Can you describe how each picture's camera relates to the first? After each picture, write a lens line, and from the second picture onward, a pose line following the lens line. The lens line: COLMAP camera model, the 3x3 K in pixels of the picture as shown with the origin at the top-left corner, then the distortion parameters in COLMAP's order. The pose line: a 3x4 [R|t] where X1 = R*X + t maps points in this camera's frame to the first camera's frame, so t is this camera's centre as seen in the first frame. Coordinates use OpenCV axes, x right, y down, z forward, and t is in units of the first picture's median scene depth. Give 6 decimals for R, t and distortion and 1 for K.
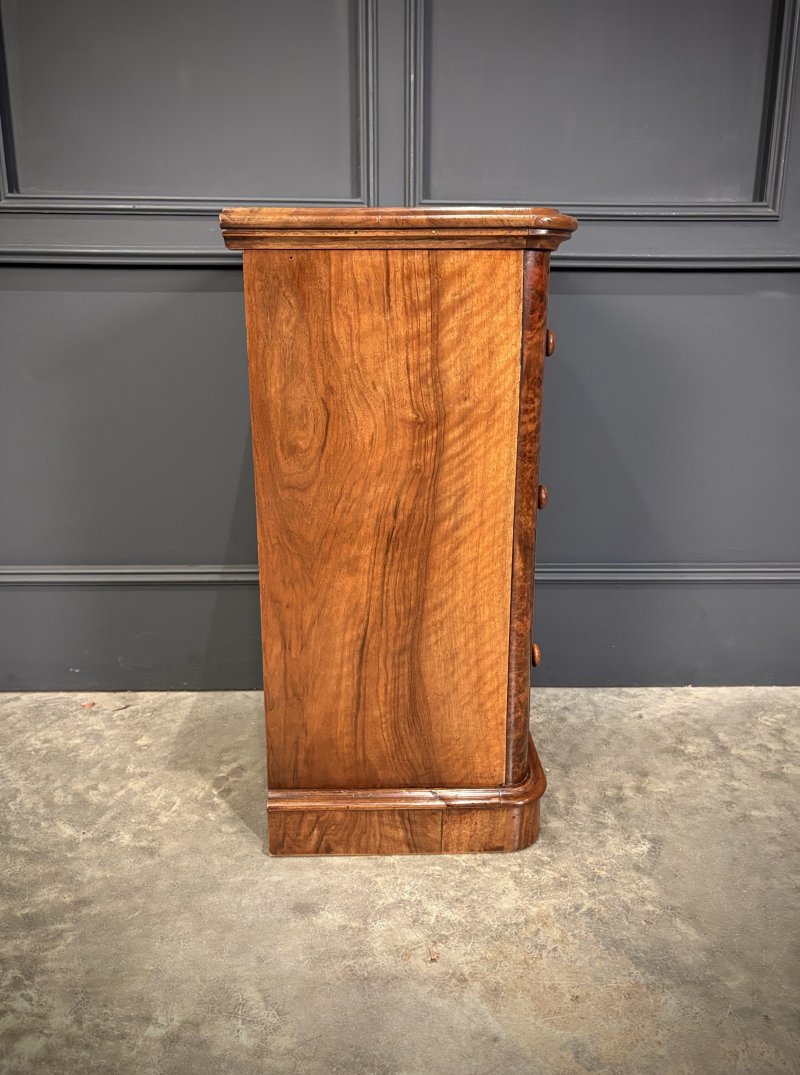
lens RADIAL K [[793.9, 0, 405.4], [0, 793.9, 554.0], [0, 0, 1]] dist [0.011505, -0.014947]
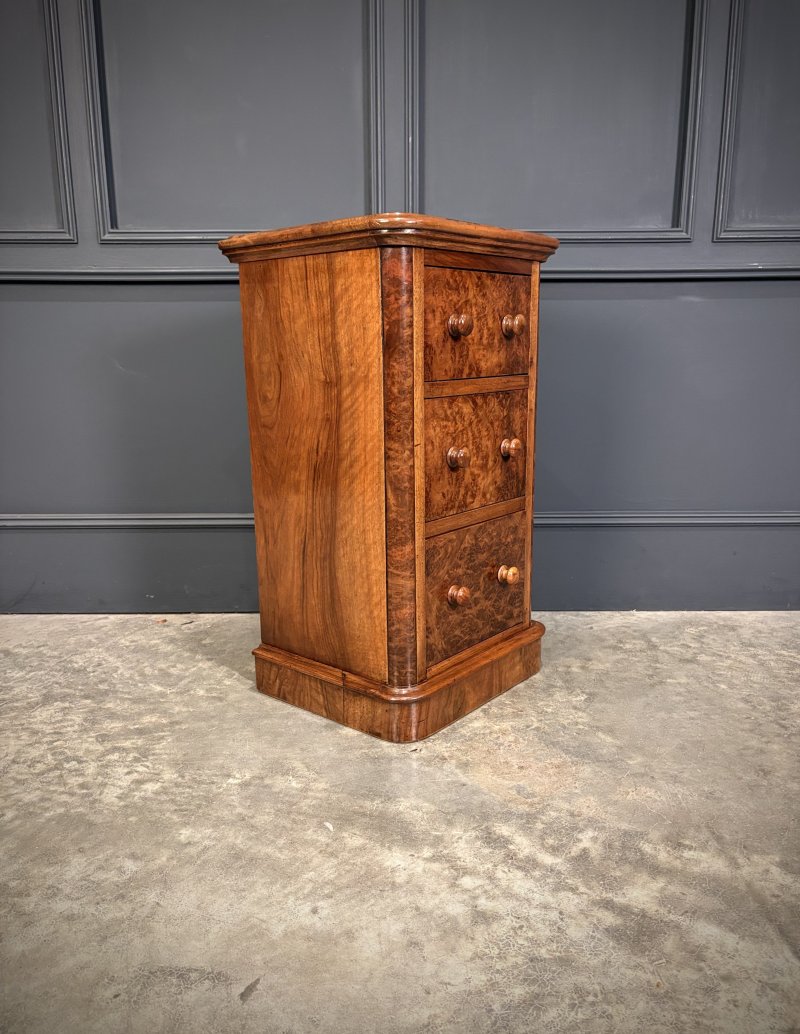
lens RADIAL K [[781.4, 0, 392.3], [0, 781.4, 553.3], [0, 0, 1]] dist [-0.000700, 0.014145]
pose [[0.999557, -0.002521, -0.029641, 0.017649], [0.001490, 0.999395, -0.034749, 0.169064], [0.029710, 0.034690, 0.998956, -0.345643]]
